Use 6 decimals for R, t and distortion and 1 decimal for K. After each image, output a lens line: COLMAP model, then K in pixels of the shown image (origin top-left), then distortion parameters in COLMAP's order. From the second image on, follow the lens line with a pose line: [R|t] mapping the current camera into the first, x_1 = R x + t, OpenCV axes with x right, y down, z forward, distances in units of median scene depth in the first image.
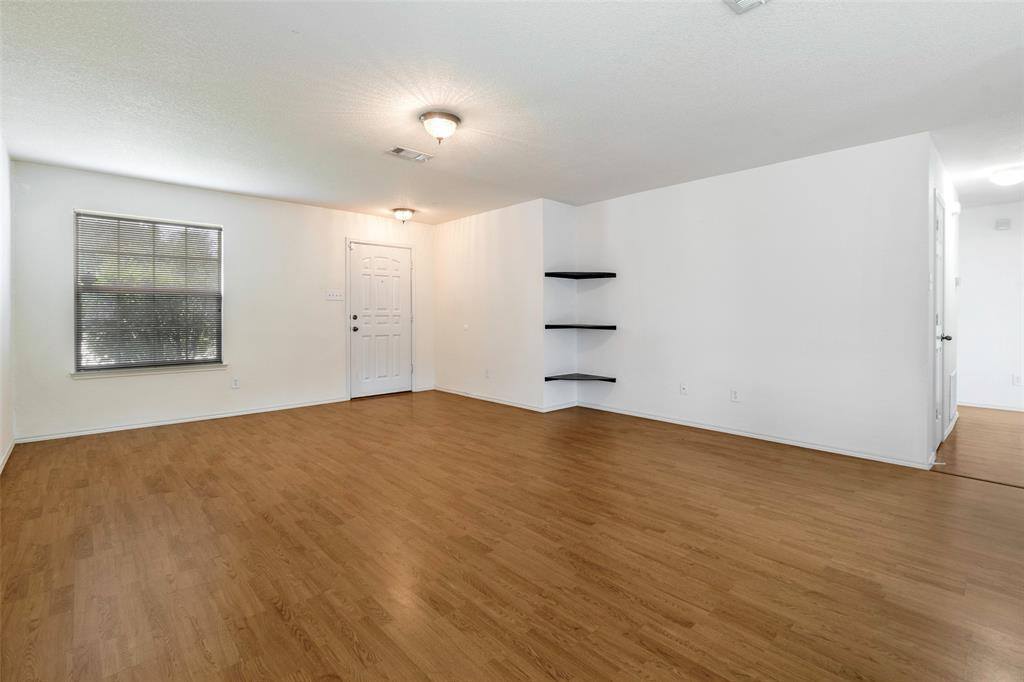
lens RADIAL K [[466.6, 0, 480.1], [0, 466.6, 328.4], [0, 0, 1]] dist [-0.000380, -0.000247]
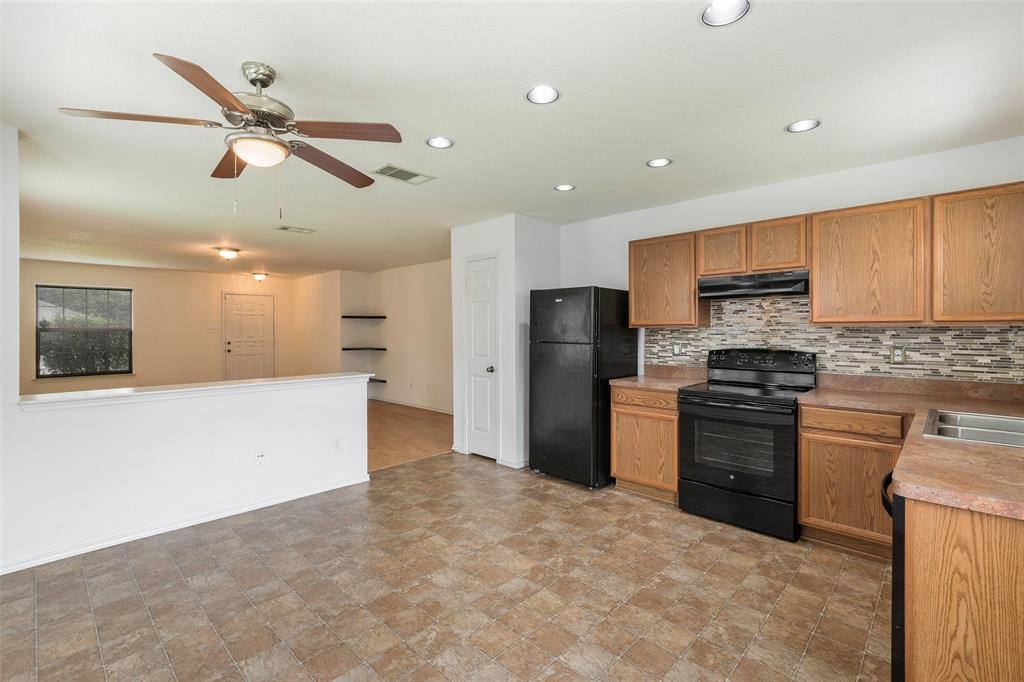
lens RADIAL K [[466.6, 0, 490.3], [0, 466.6, 337.4], [0, 0, 1]] dist [-0.000380, -0.000247]
pose [[0.998256, -0.003758, 0.058912, 0.560478], [0.004275, 0.999953, -0.008652, -0.028686], [-0.058876, 0.008889, 0.998226, -0.649959]]
